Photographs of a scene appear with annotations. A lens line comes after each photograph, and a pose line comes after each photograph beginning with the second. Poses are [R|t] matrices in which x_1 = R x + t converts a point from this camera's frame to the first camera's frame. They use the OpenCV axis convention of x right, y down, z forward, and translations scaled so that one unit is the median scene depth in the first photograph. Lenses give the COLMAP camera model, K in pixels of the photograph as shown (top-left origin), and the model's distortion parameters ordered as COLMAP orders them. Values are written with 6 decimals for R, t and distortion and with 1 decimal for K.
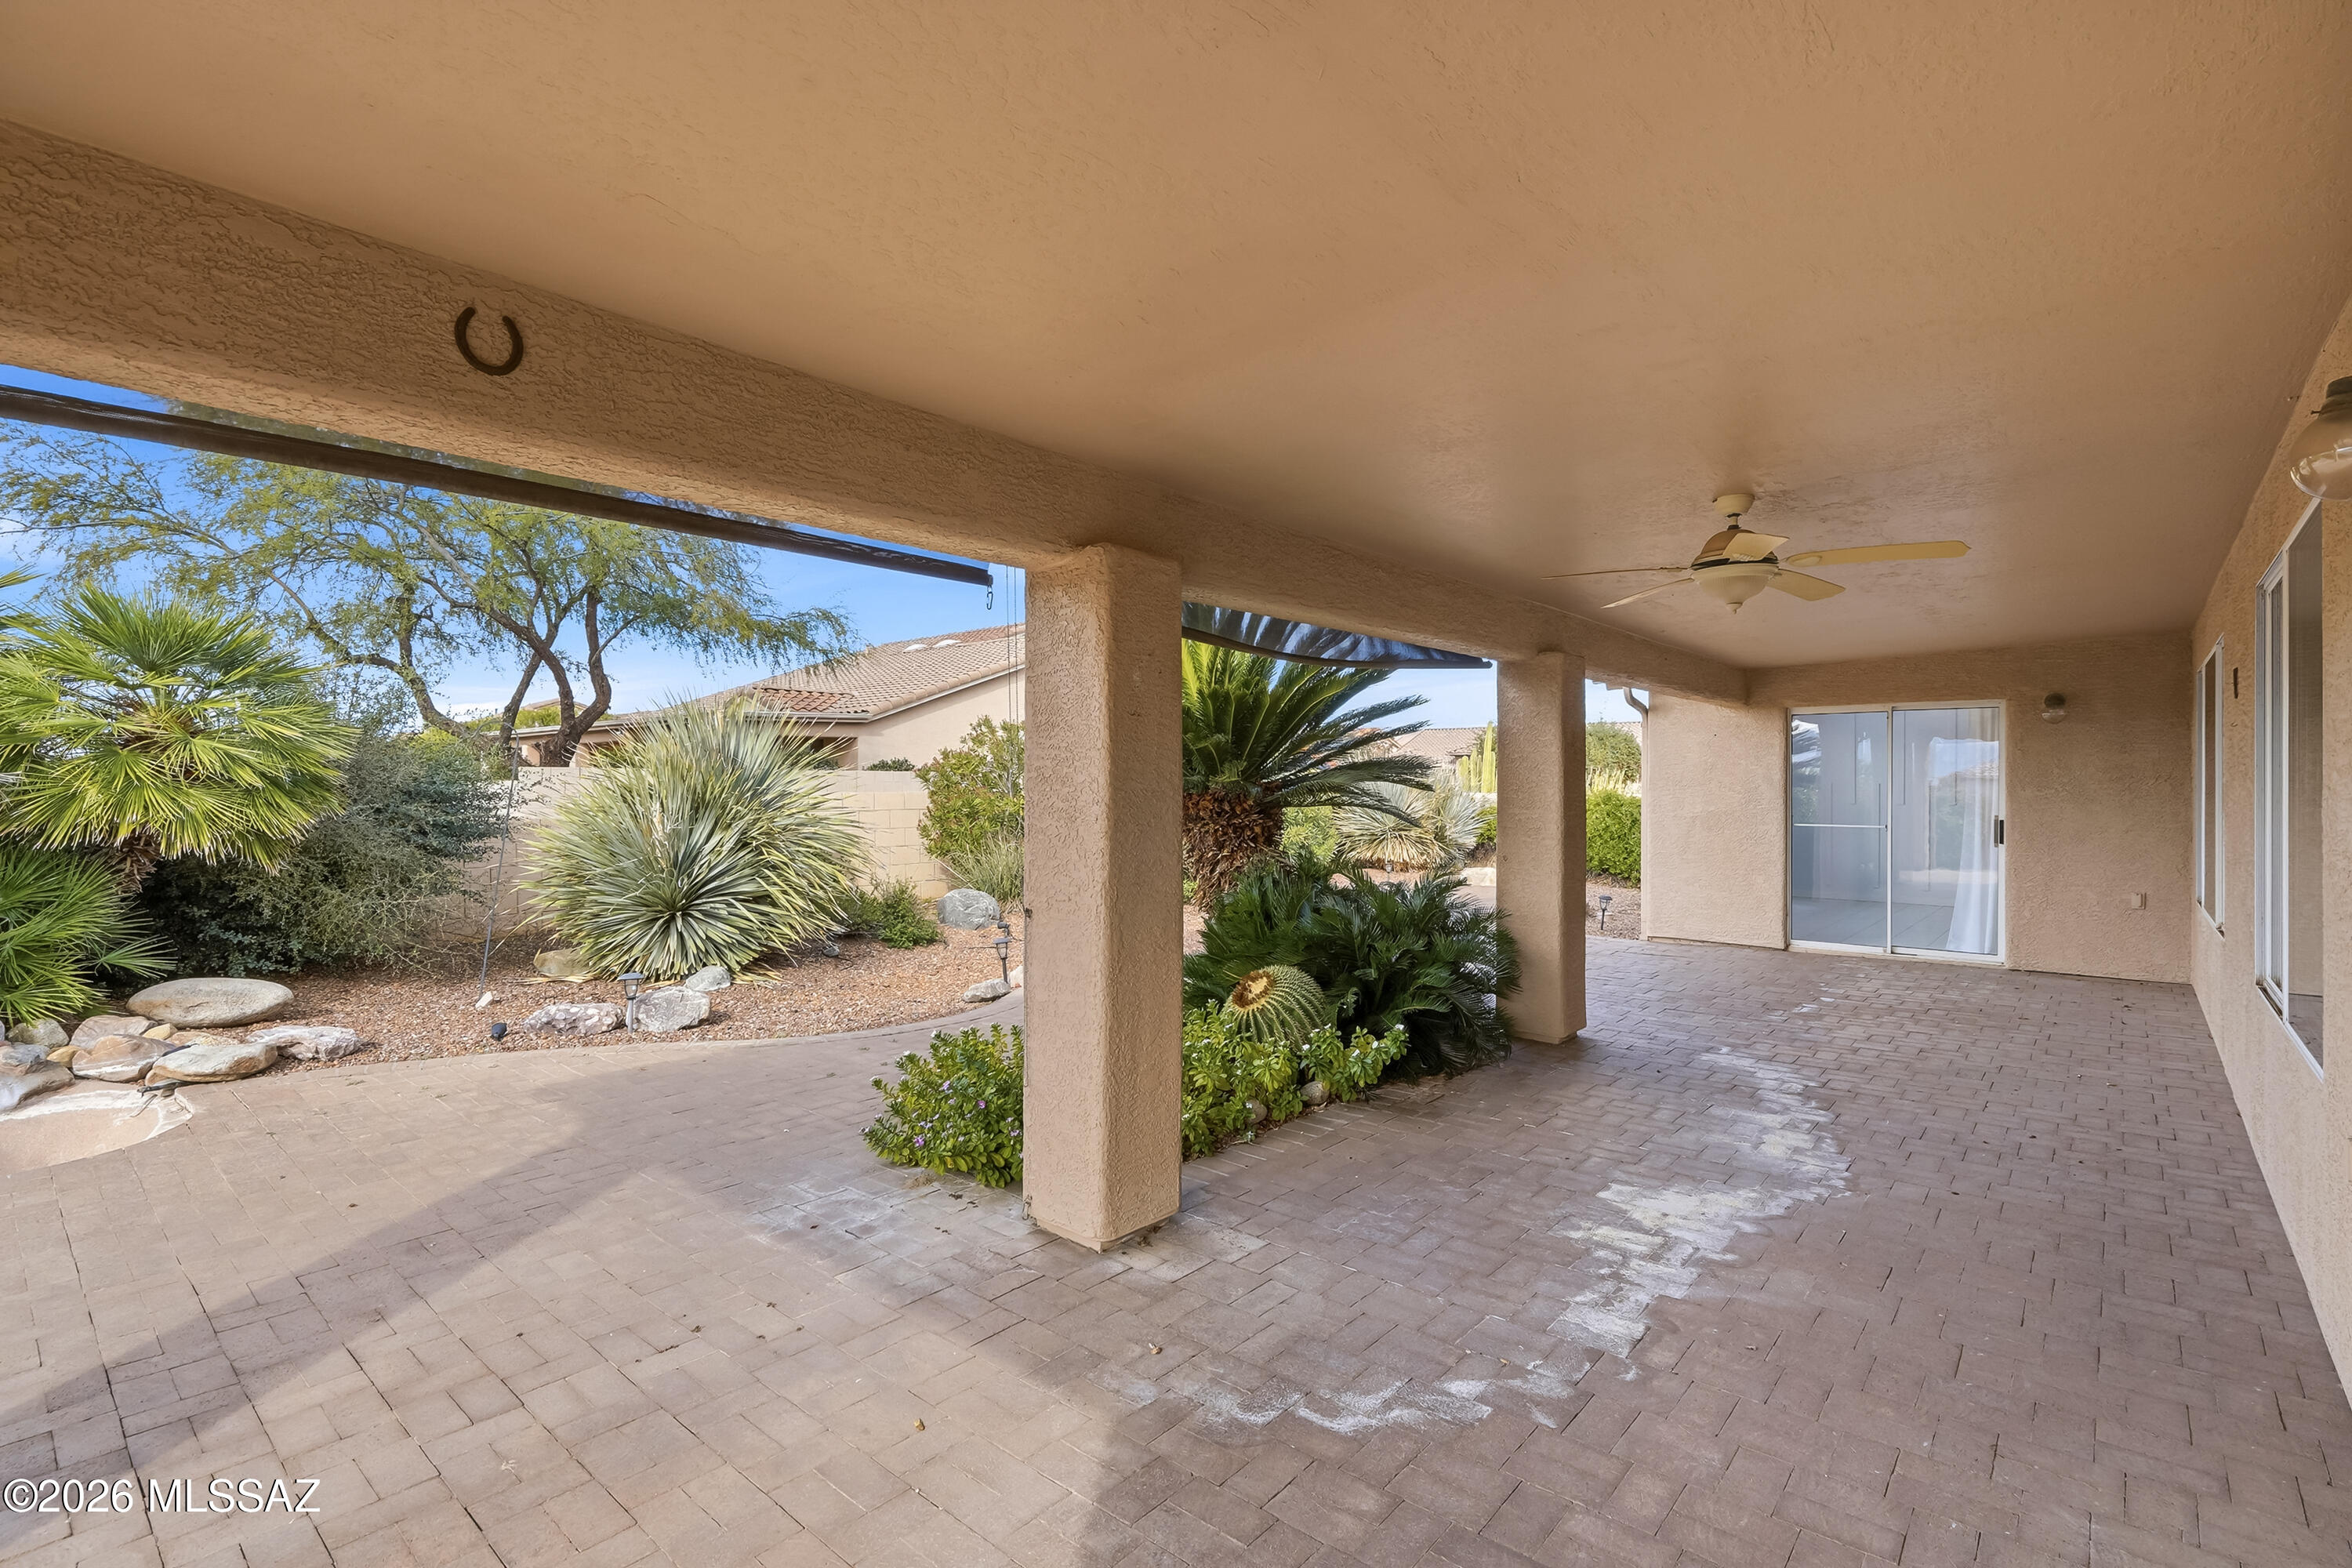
lens RADIAL K [[1074.8, 0, 1167.4], [0, 1074.8, 791.3], [0, 0, 1]] dist [-0.001537, 0.000108]
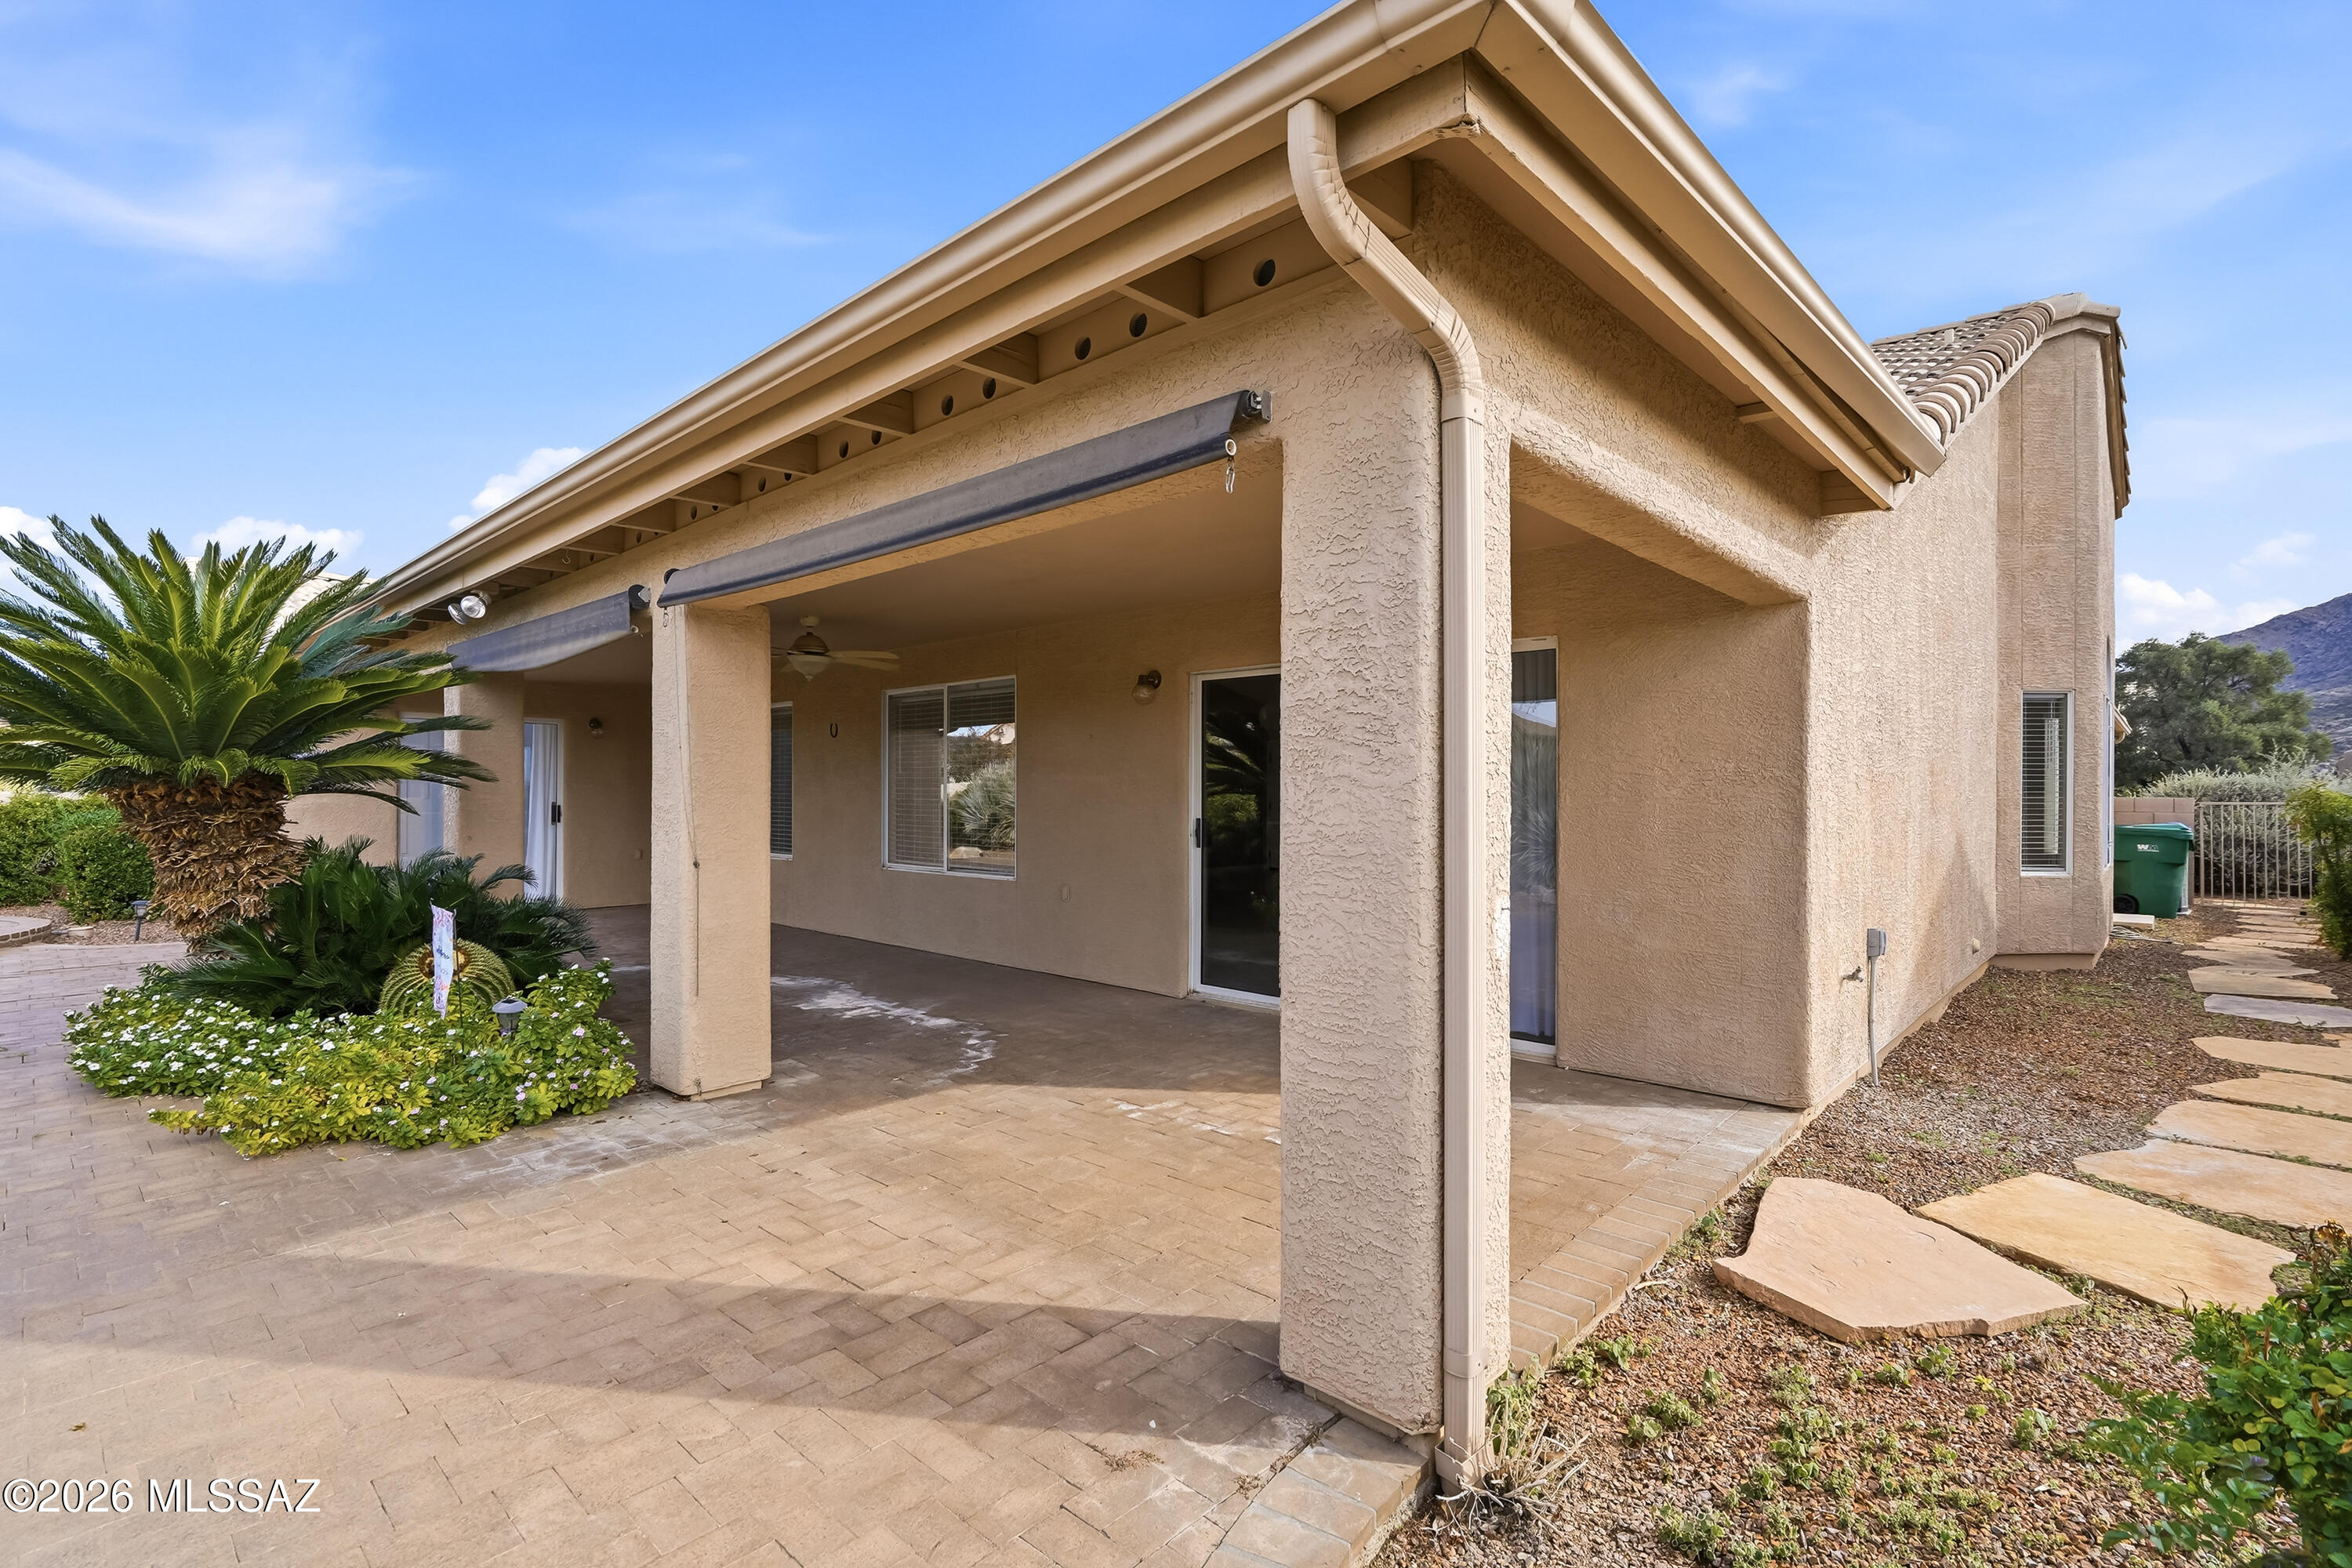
lens RADIAL K [[1074.8, 0, 1167.4], [0, 1074.8, 791.3], [0, 0, 1]] dist [-0.001537, 0.000108]
pose [[0.033772, 0.000285, 0.999430, -1.436658], [0.002586, 0.999997, -0.000373, 0.027101], [-0.999426, 0.002598, 0.033771, 0.382257]]
